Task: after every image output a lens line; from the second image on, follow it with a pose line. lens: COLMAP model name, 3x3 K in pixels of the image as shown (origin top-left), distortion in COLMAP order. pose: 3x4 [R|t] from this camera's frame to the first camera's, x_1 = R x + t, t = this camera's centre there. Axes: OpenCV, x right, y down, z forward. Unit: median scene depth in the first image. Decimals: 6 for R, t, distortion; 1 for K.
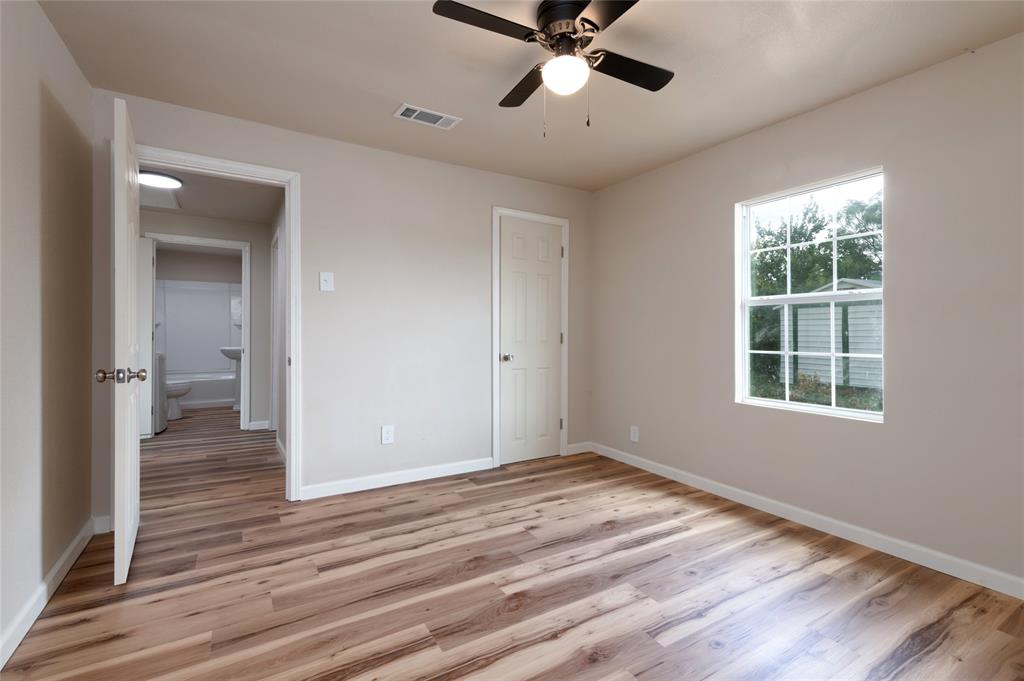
lens RADIAL K [[462.0, 0, 517.0], [0, 462.0, 339.0], [0, 0, 1]] dist [0.002603, -0.000646]
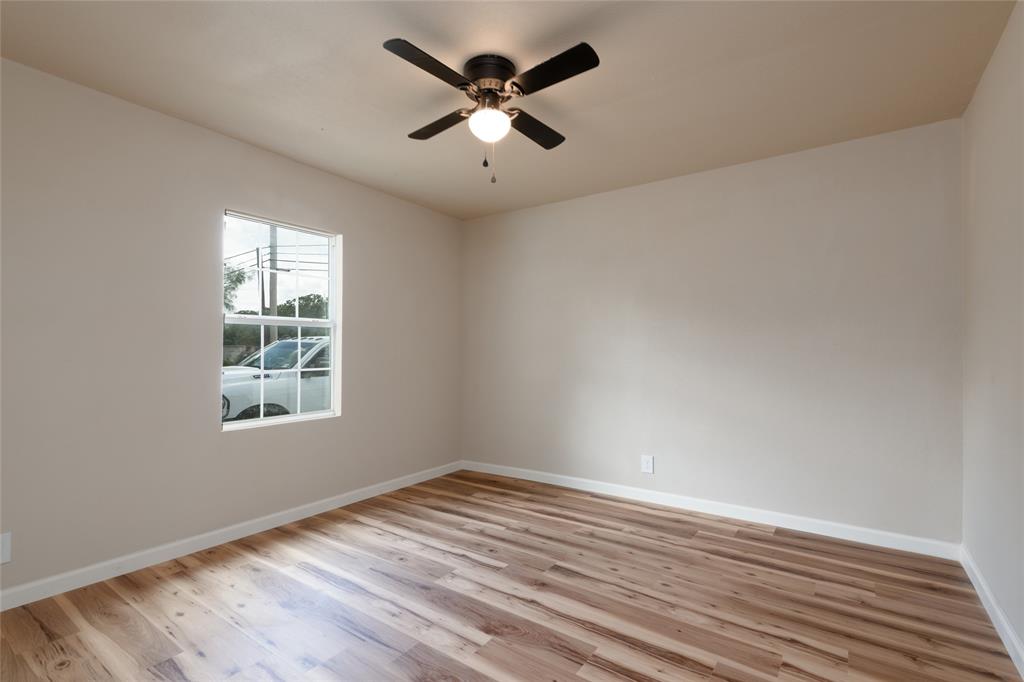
lens RADIAL K [[462.0, 0, 517.0], [0, 462.0, 339.5], [0, 0, 1]] dist [0.002603, -0.000646]
pose [[-0.400142, 0.018595, 0.916265, -0.740308], [0.013447, 0.999806, -0.014417, -0.024069], [-0.916355, 0.006552, -0.400314, 1.085763]]
